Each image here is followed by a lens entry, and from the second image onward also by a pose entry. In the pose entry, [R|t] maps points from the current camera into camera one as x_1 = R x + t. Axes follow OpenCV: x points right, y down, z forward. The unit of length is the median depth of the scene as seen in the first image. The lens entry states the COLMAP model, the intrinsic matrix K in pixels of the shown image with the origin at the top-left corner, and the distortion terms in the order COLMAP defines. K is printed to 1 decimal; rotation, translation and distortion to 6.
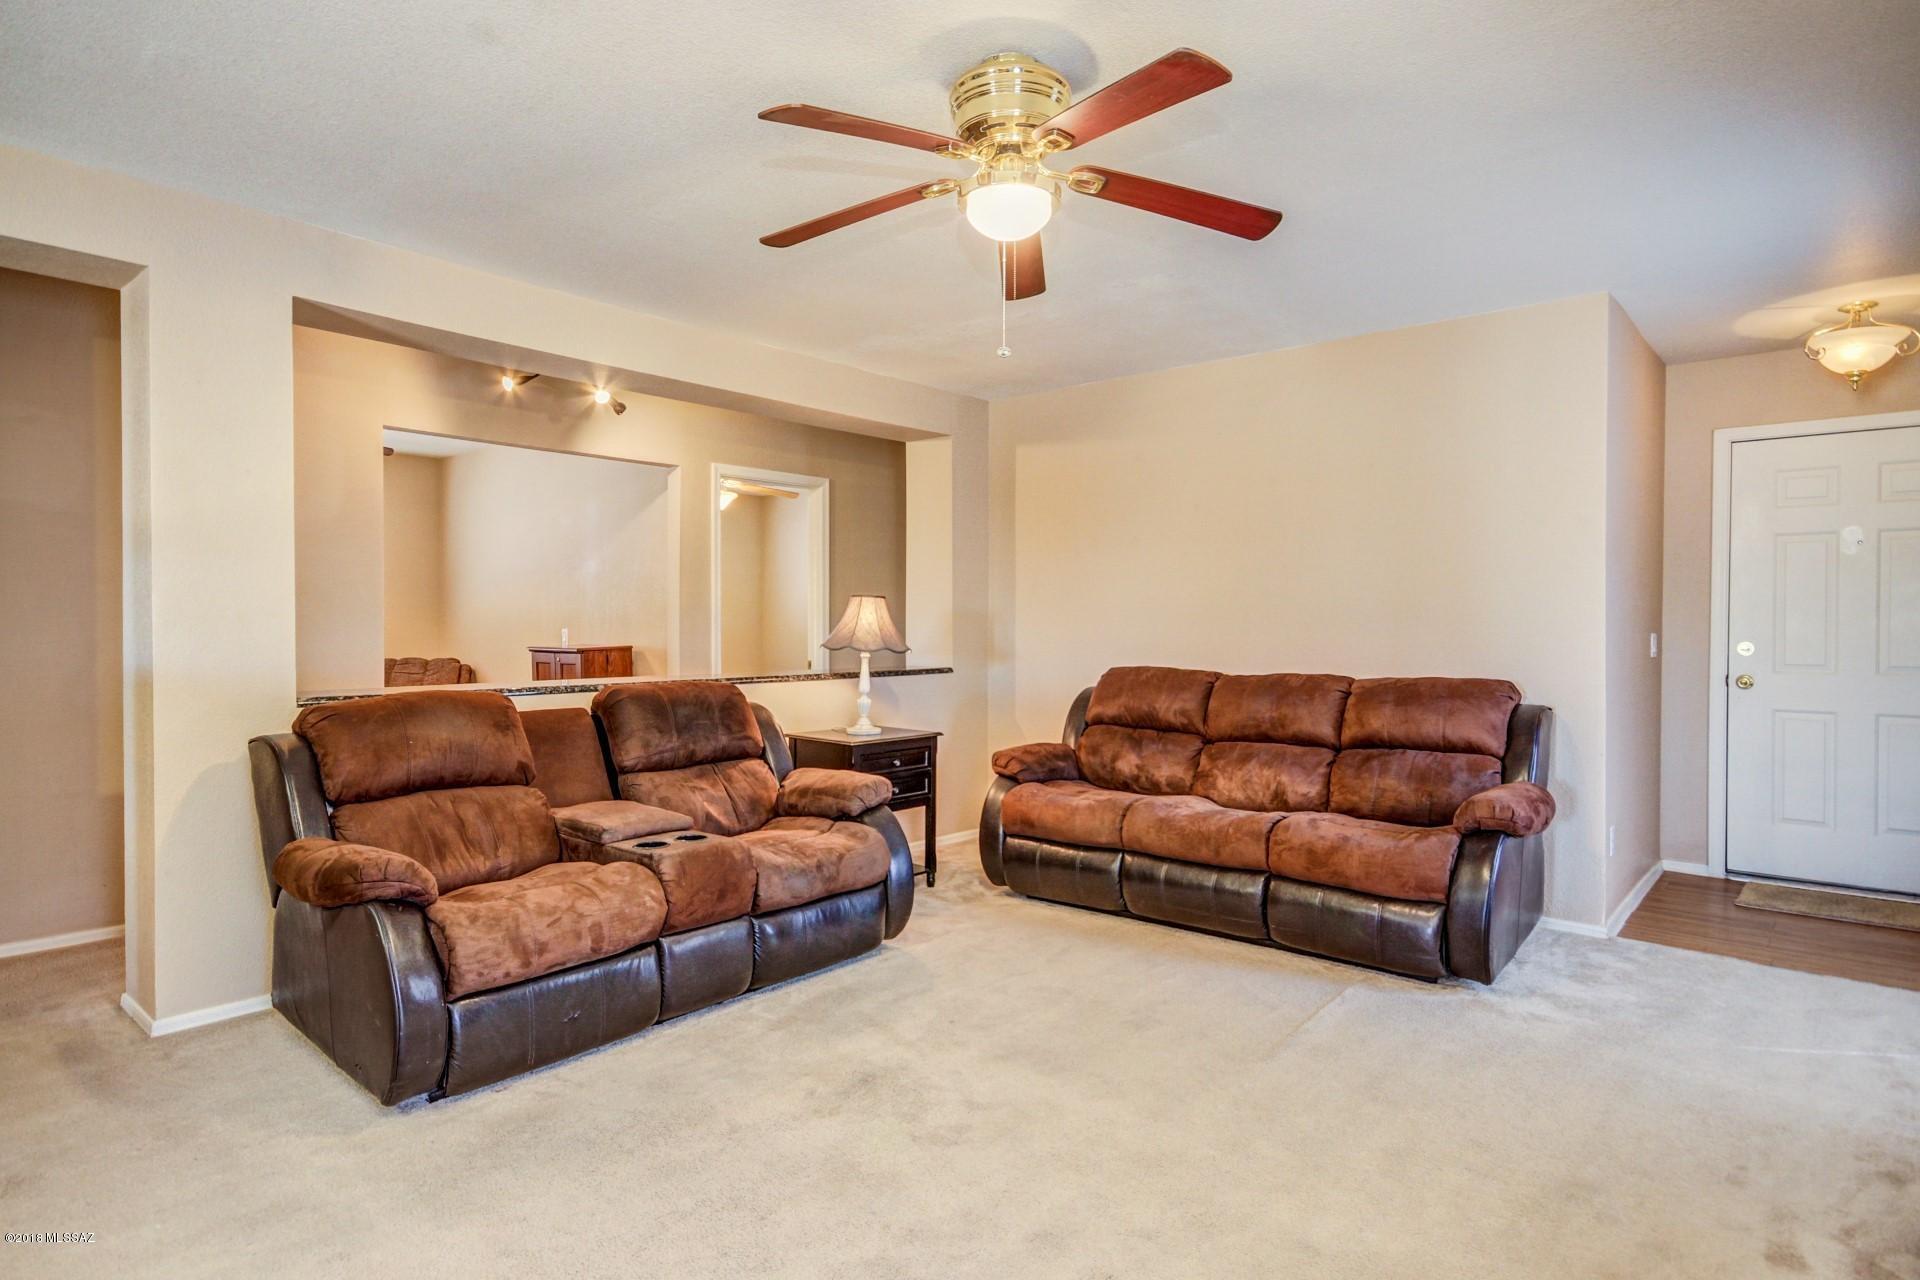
lens RADIAL K [[1022.1, 0, 968.8], [0, 1022.1, 630.8], [0, 0, 1]] dist [0.000239, 0.001170]
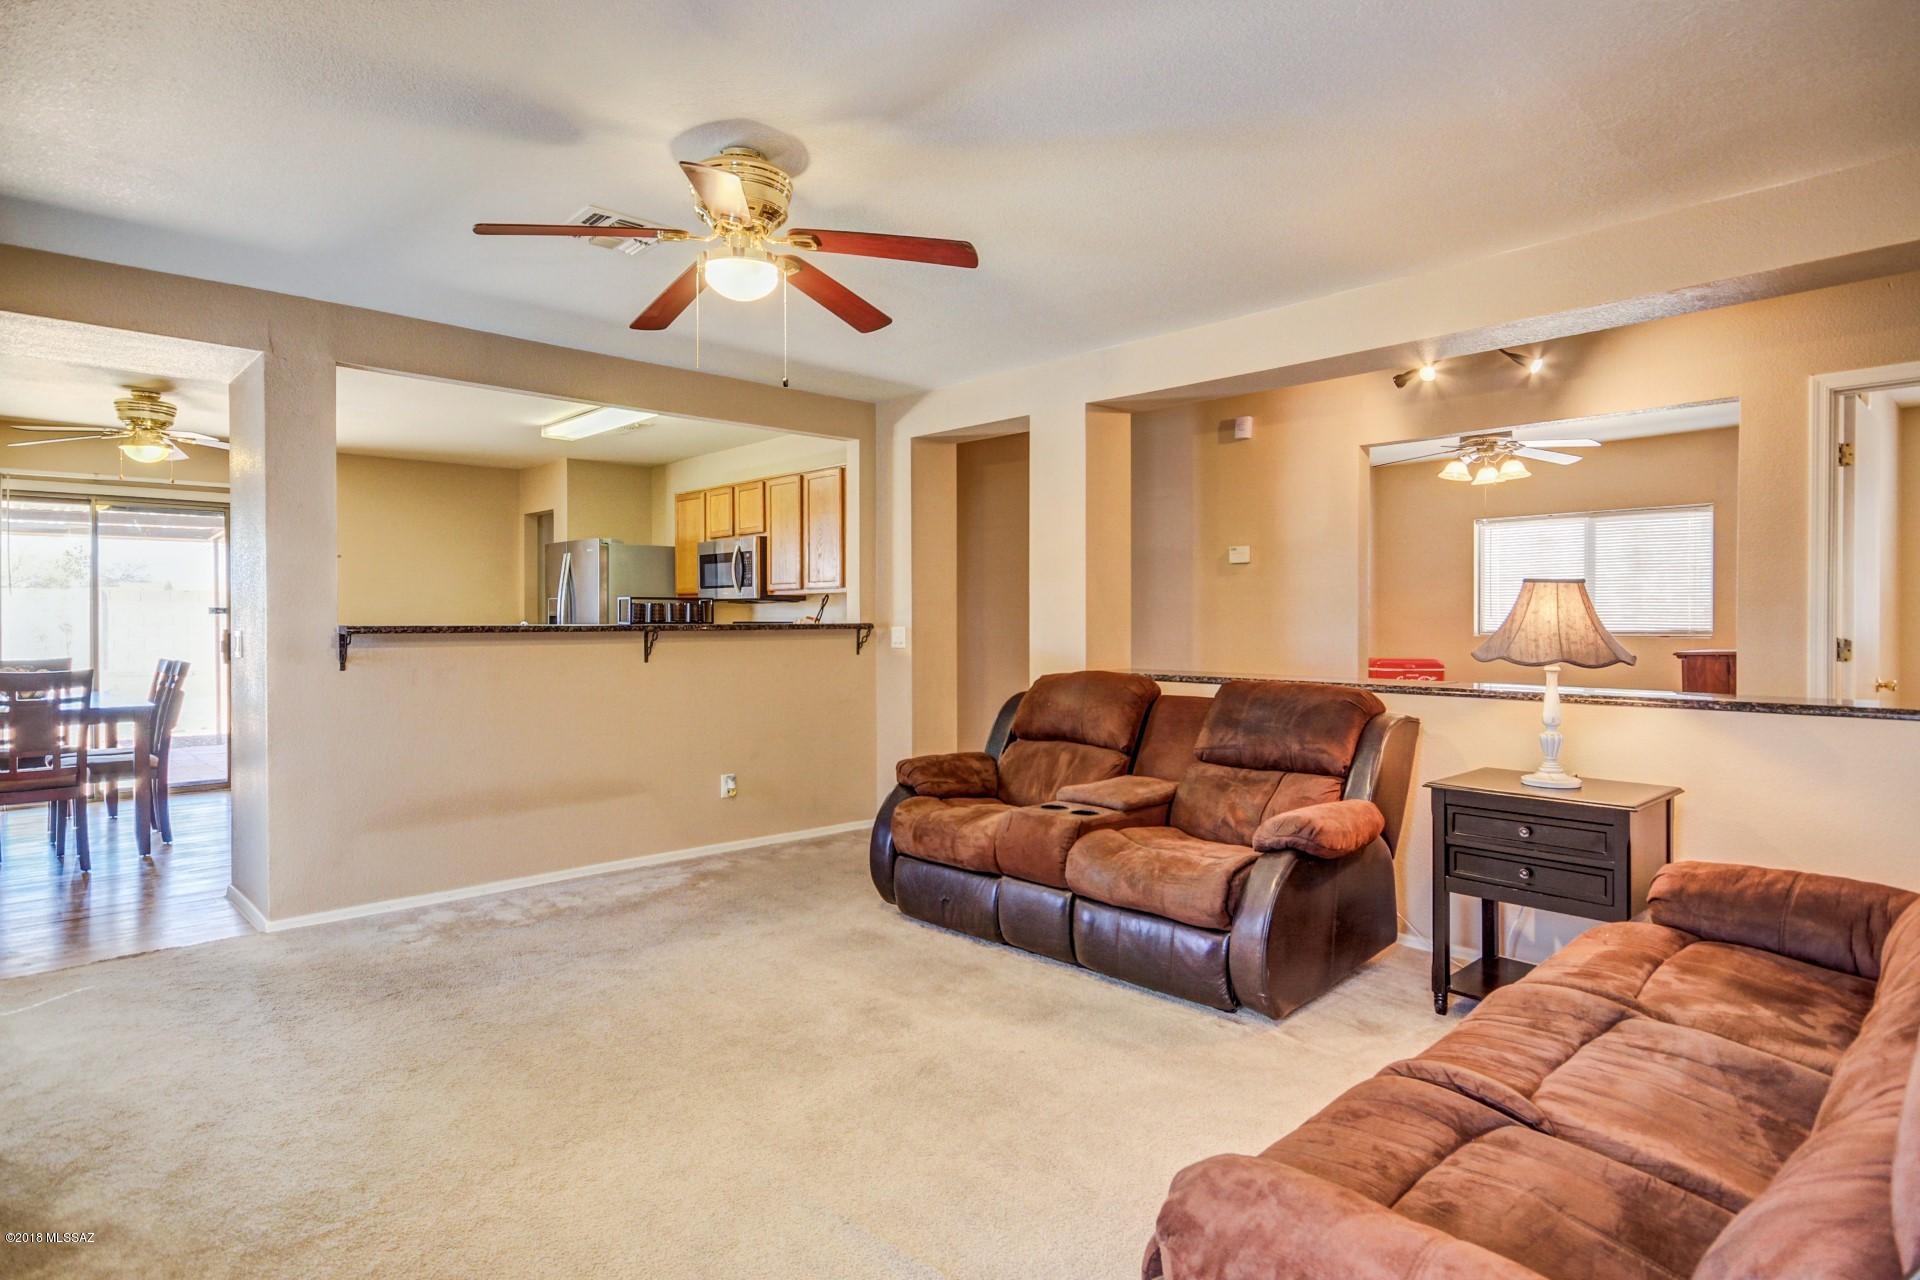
lens RADIAL K [[1022.1, 0, 968.3], [0, 1022.1, 625.6], [0, 0, 1]] dist [0.000239, 0.001170]
pose [[-0.096614, 0.004531, -0.995312, 1.212198], [-0.007859, 0.999955, 0.005315, -0.009960], [0.995291, 0.008335, -0.096574, 1.397482]]
